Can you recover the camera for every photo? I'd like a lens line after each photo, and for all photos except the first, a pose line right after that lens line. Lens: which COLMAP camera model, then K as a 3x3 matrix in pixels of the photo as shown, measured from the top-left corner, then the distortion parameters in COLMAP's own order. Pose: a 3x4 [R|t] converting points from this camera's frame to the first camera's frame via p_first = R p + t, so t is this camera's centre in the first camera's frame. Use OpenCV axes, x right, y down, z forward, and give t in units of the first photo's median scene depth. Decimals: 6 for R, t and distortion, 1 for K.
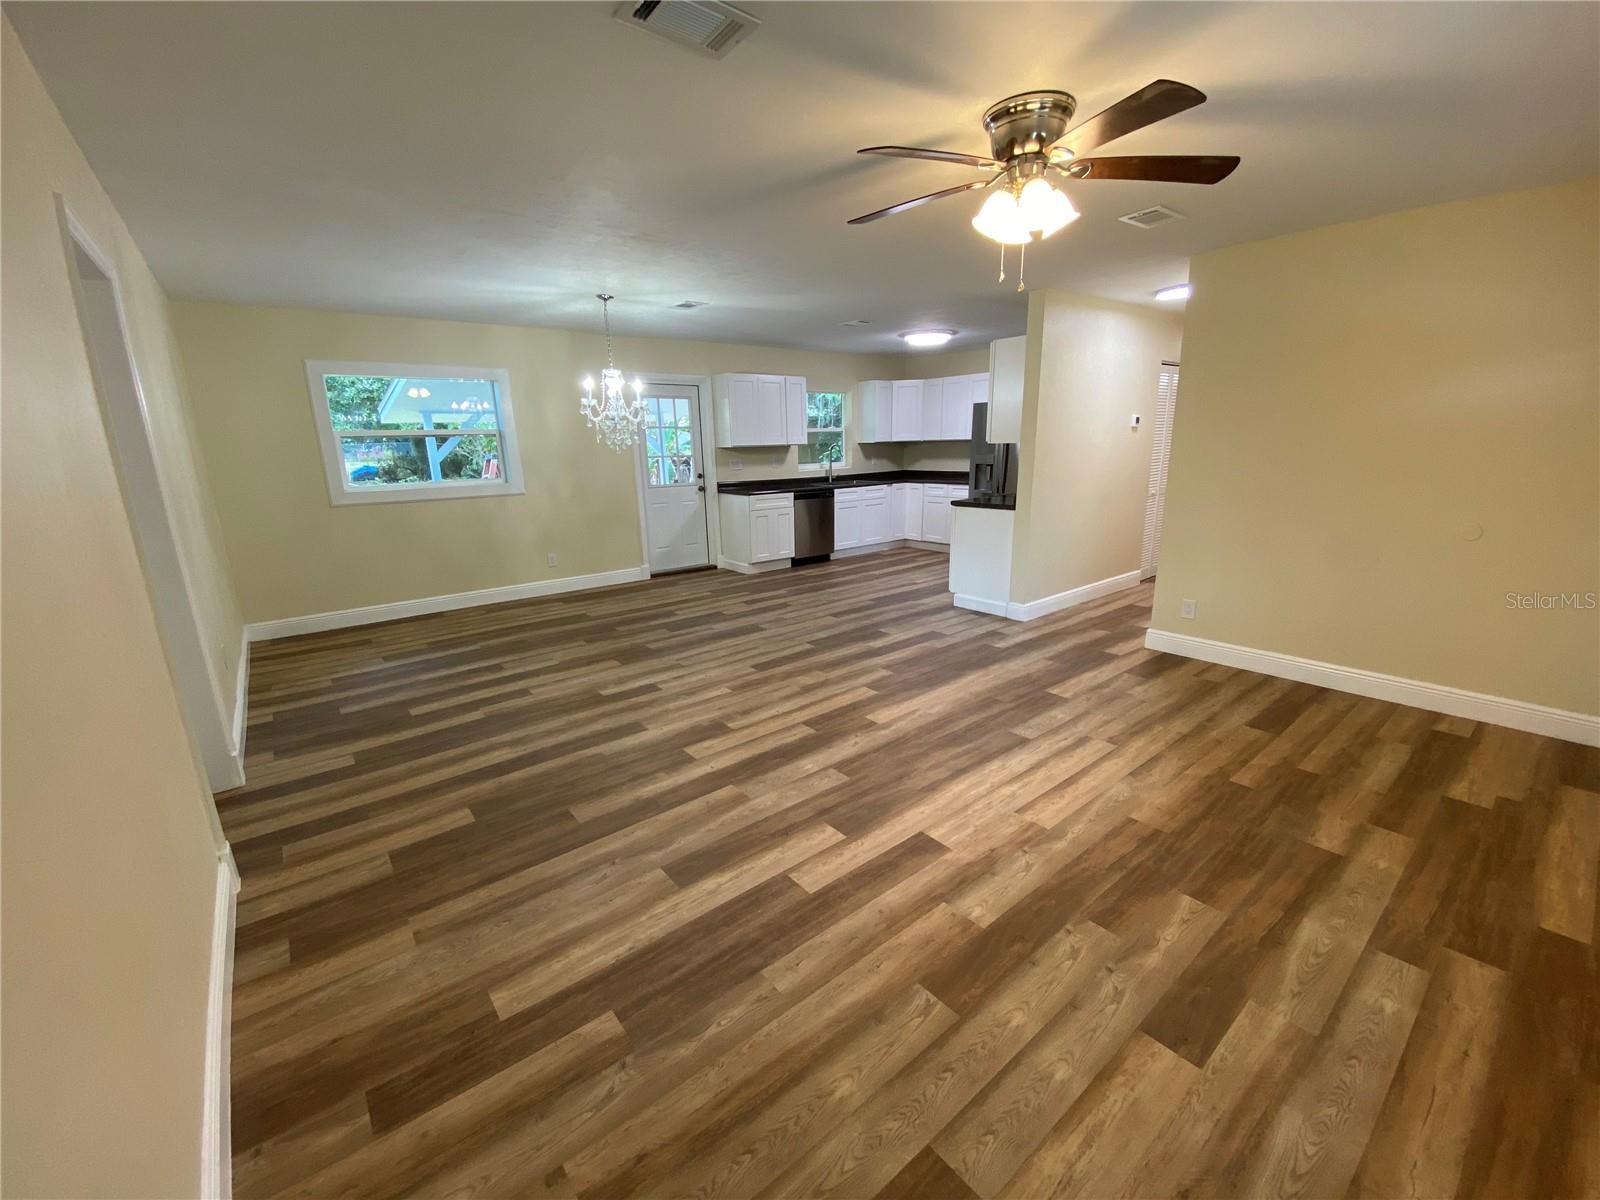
lens RADIAL K [[648.2, 0, 800.0], [0, 648.2, 600.0], [0, 0, 1]] dist [0.030153, -0.027357]
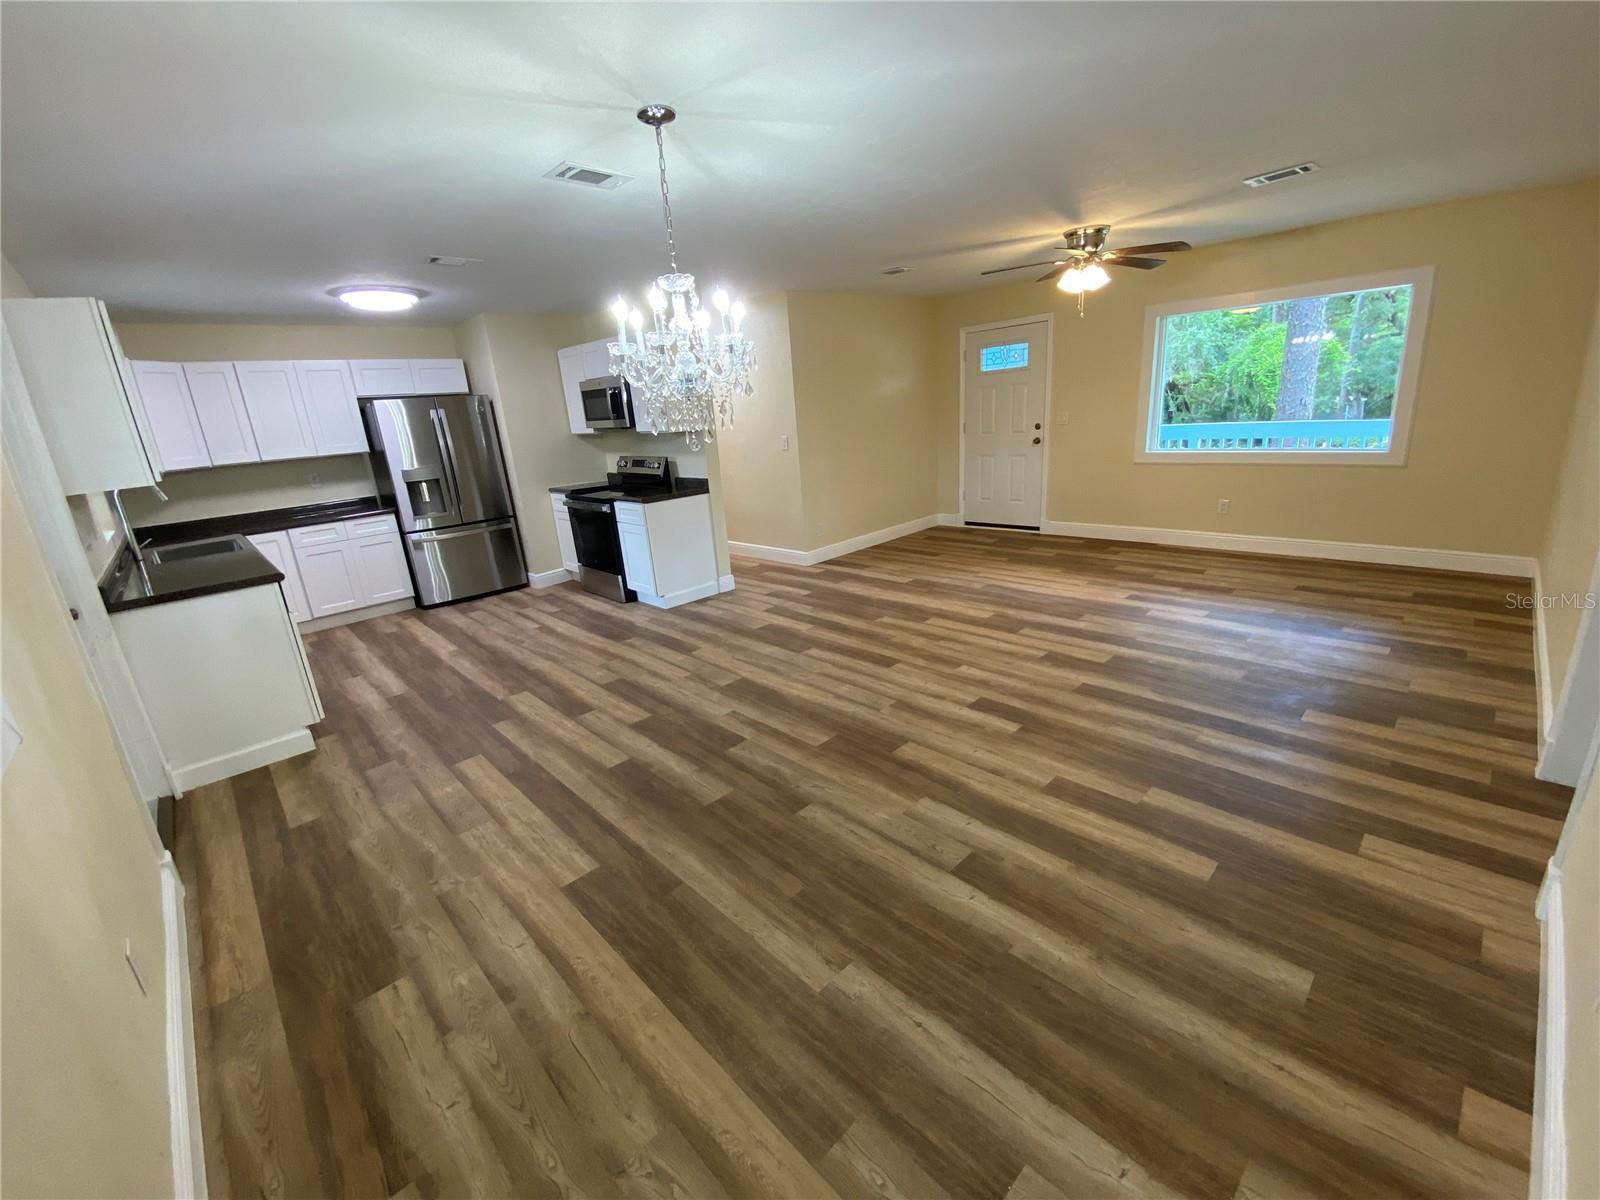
lens RADIAL K [[648.2, 0, 800.0], [0, 648.2, 600.0], [0, 0, 1]] dist [0.030153, -0.027357]
pose [[-0.084121, -0.257405, 0.962635, -0.918297], [0.314409, 0.909853, 0.270766, -0.266005], [-0.945553, 0.325438, 0.004393, 1.104909]]
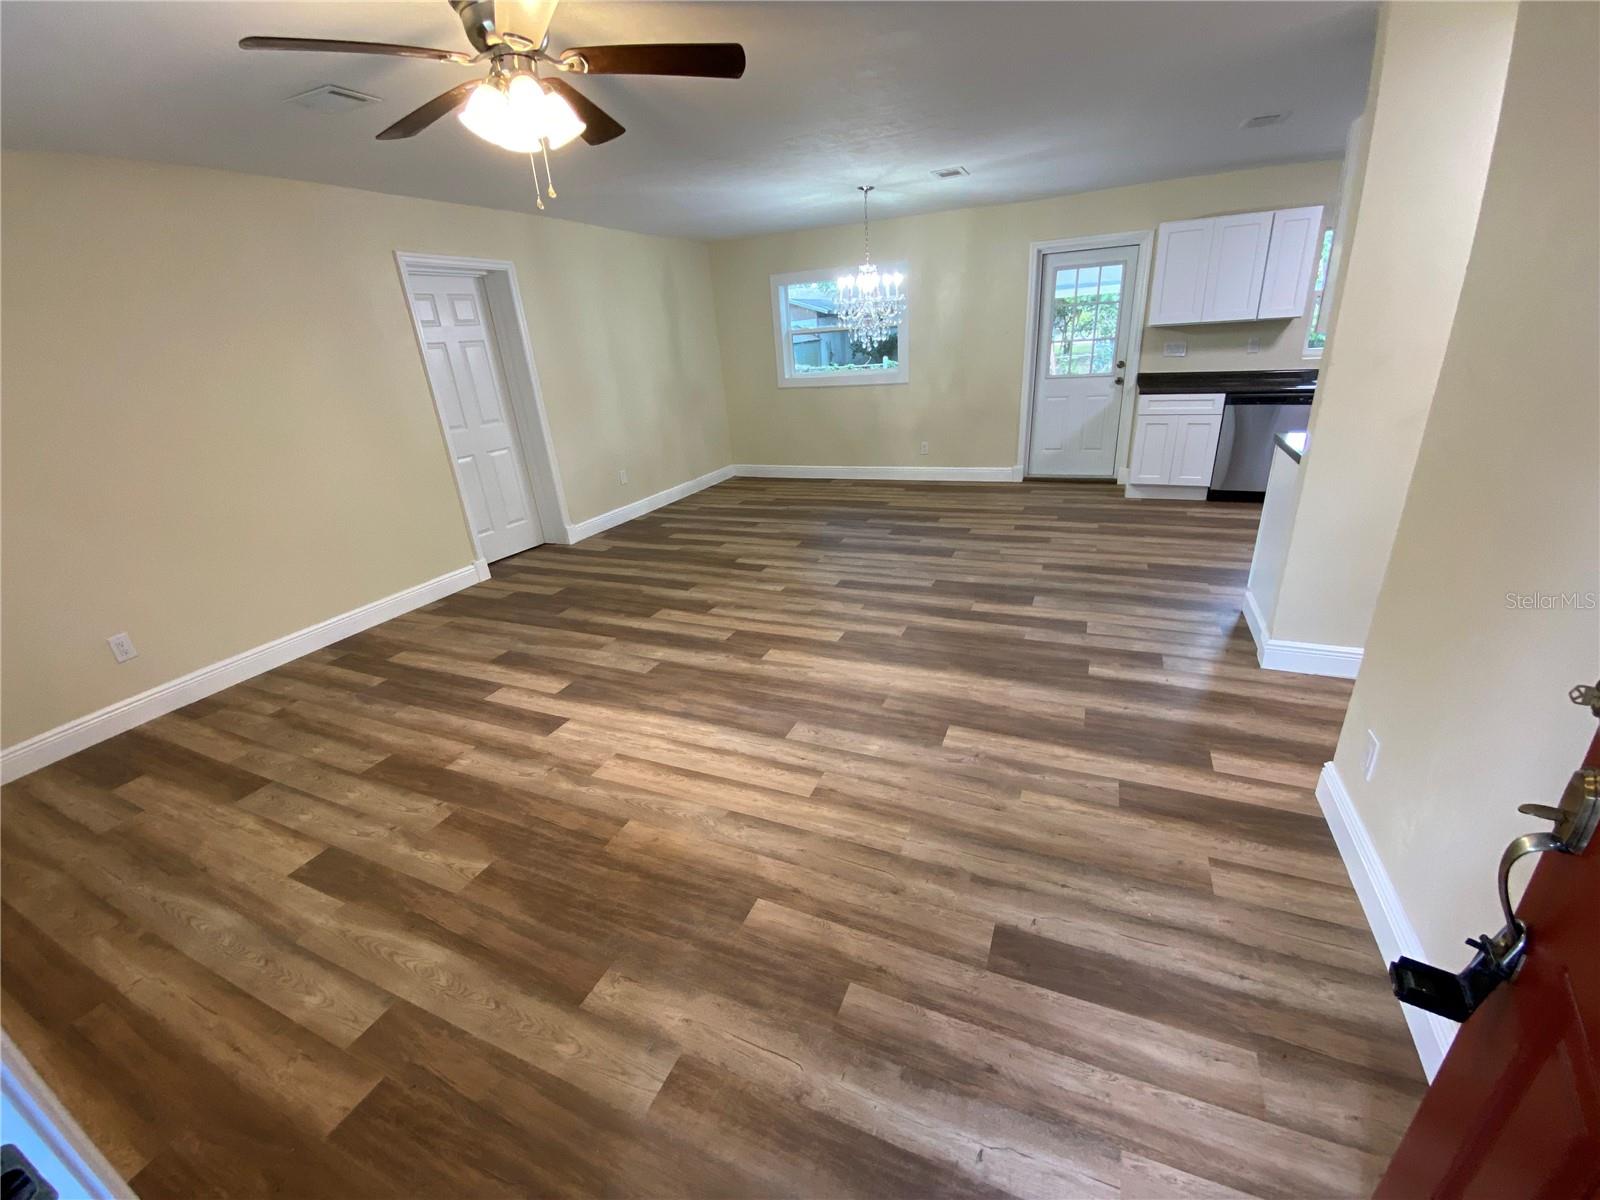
lens RADIAL K [[638.8, 0, 799.8], [0, 638.8, 606.0], [0, 0, 1]] dist [0.052660, -0.042285]
pose [[0.458587, 0.334955, -0.823106, 0.746586], [-0.159482, 0.942227, 0.294575, -0.146660], [0.874222, -0.003817, 0.485512, 0.466231]]
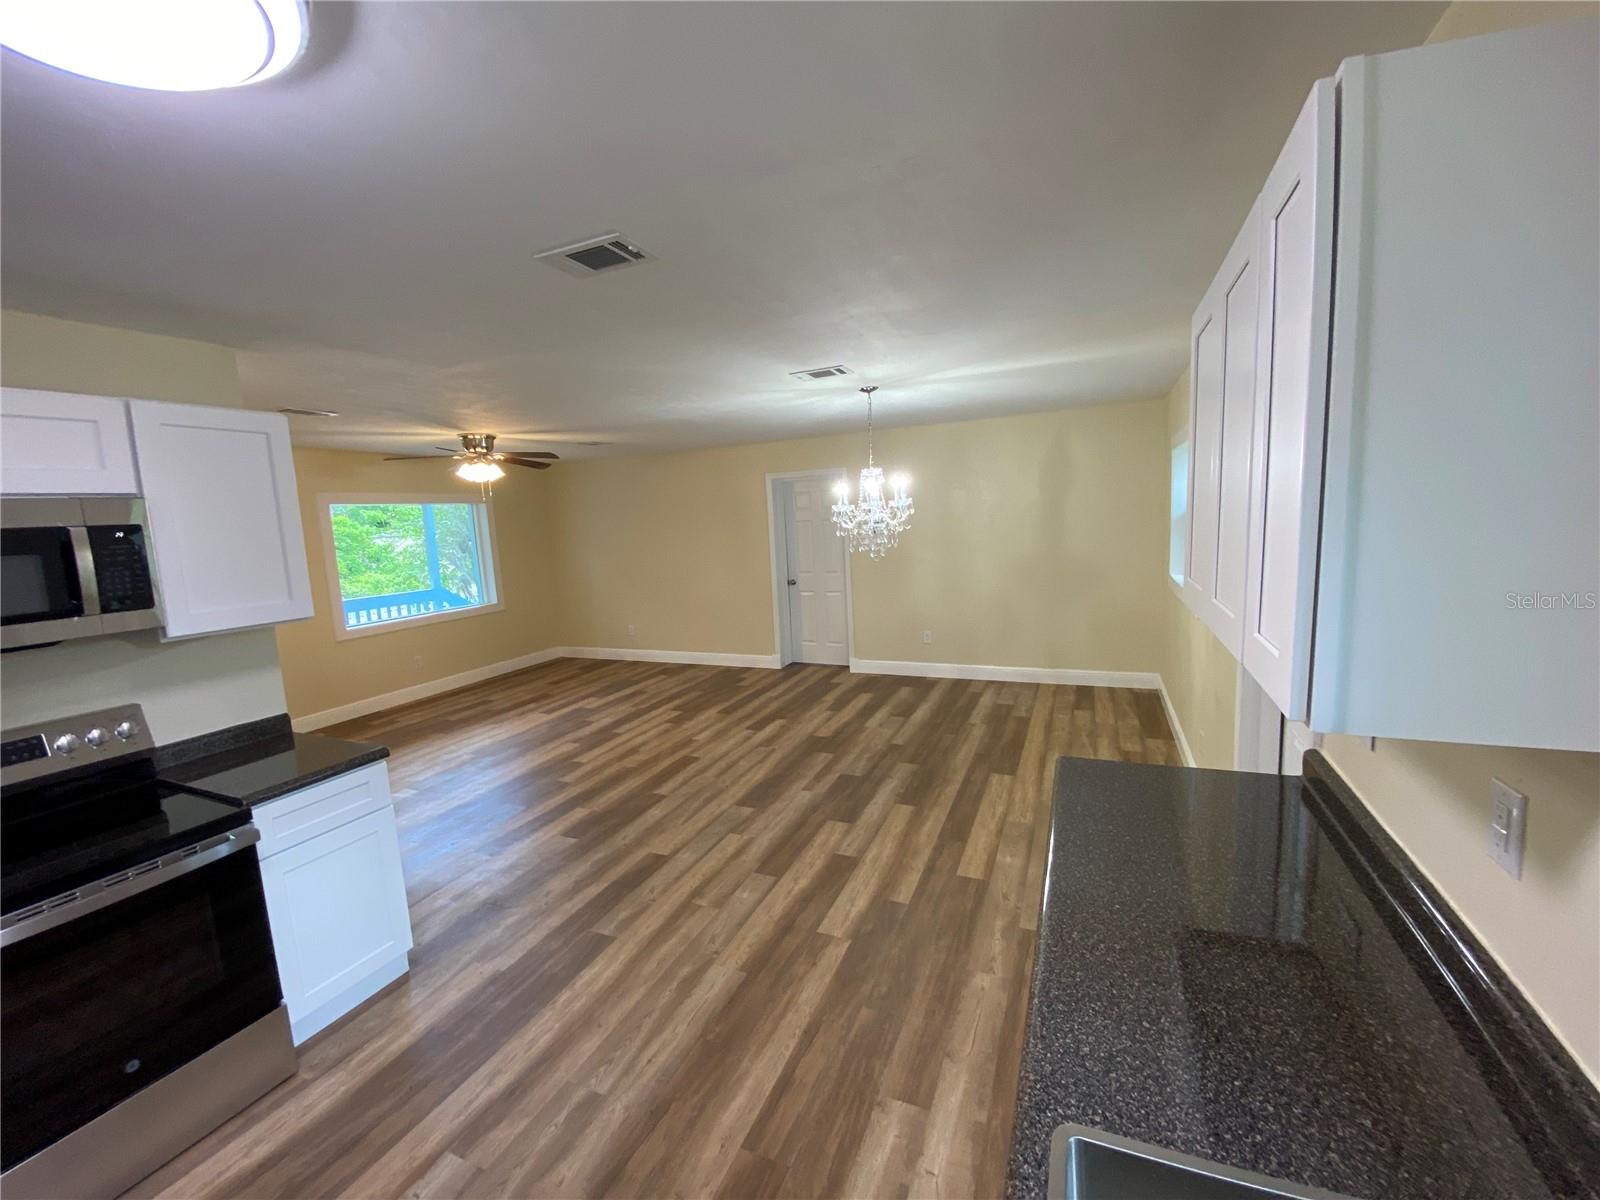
lens RADIAL K [[648.2, 0, 810.0], [0, 648.2, 600.9], [0, 0, 1]] dist [0.020158, -0.021767]
pose [[-0.878535, 0.132159, -0.459031, 0.227919], [-0.042816, 0.935310, 0.351230, -0.541966], [0.475755, 0.328222, -0.816044, 1.927274]]
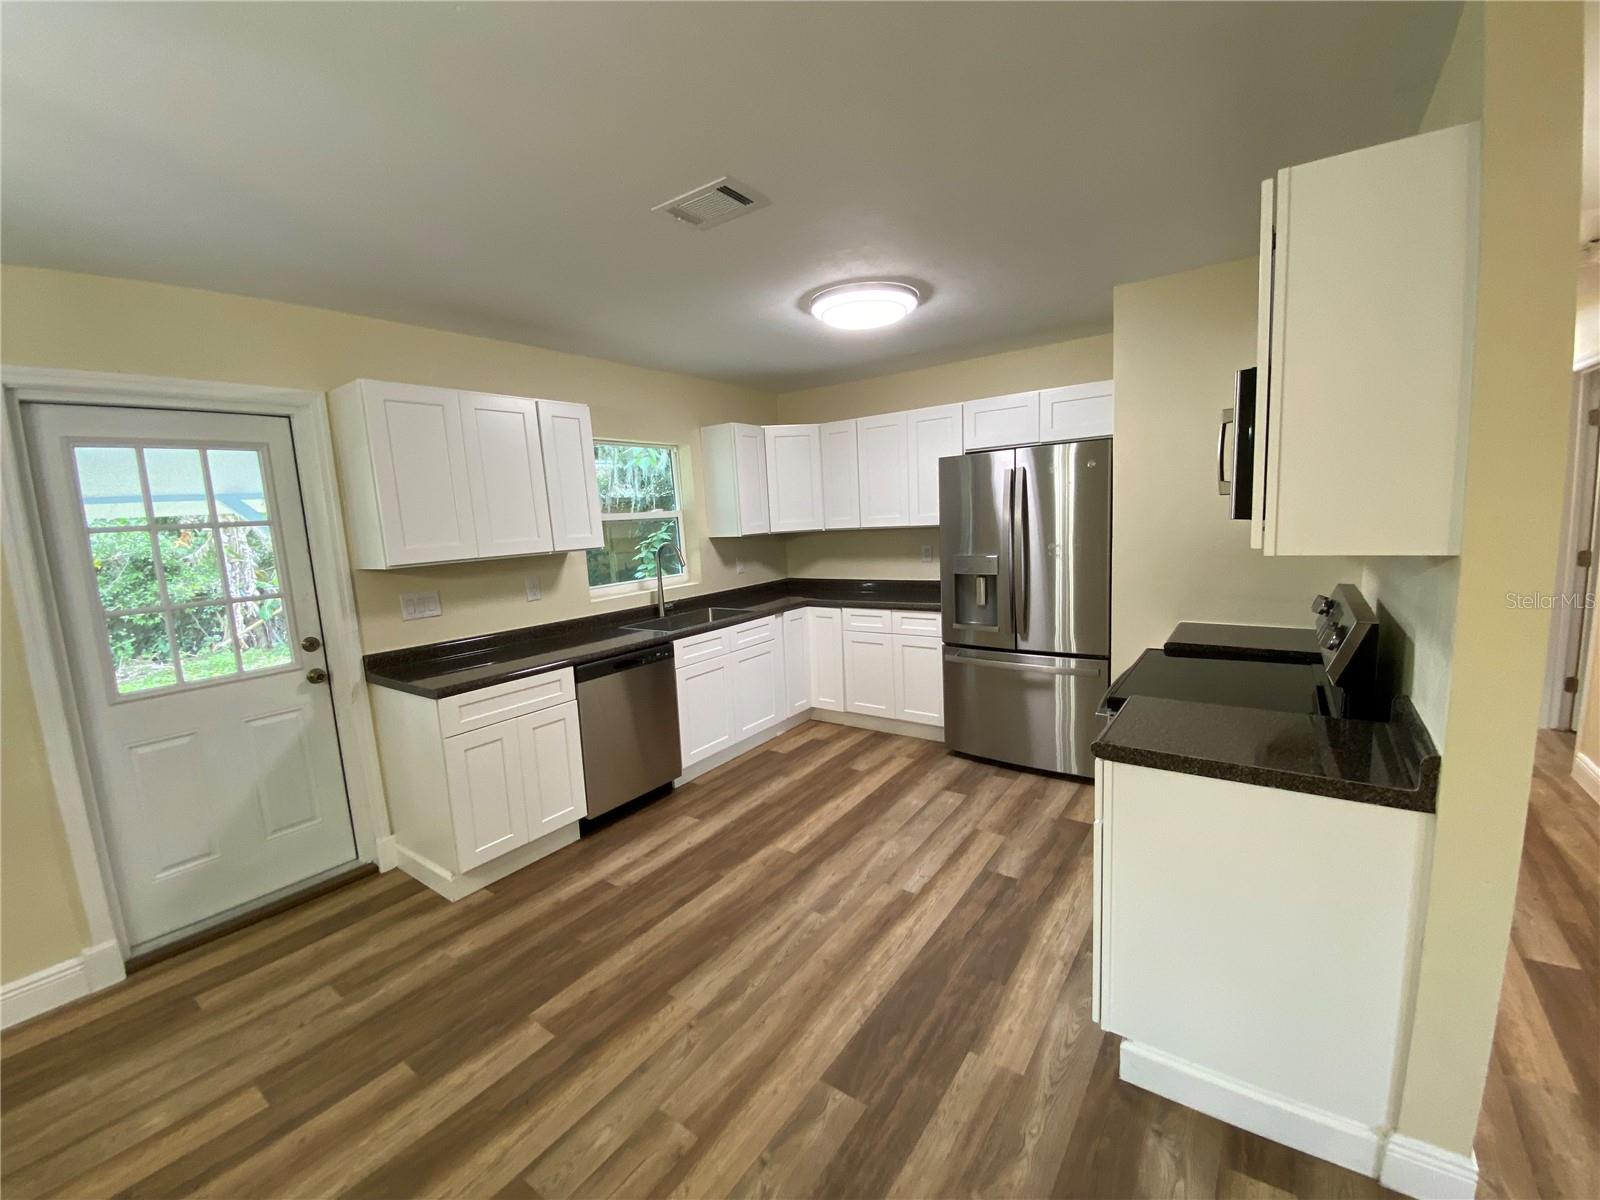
lens RADIAL K [[648.2, 0, 810.0], [0, 648.2, 600.9], [0, 0, 1]] dist [0.020158, -0.021767]
pose [[0.960953, -0.064760, 0.269026, 0.045259], [0.096451, 0.989646, -0.106292, -0.261472], [-0.259357, 0.128089, 0.957250, 0.986483]]
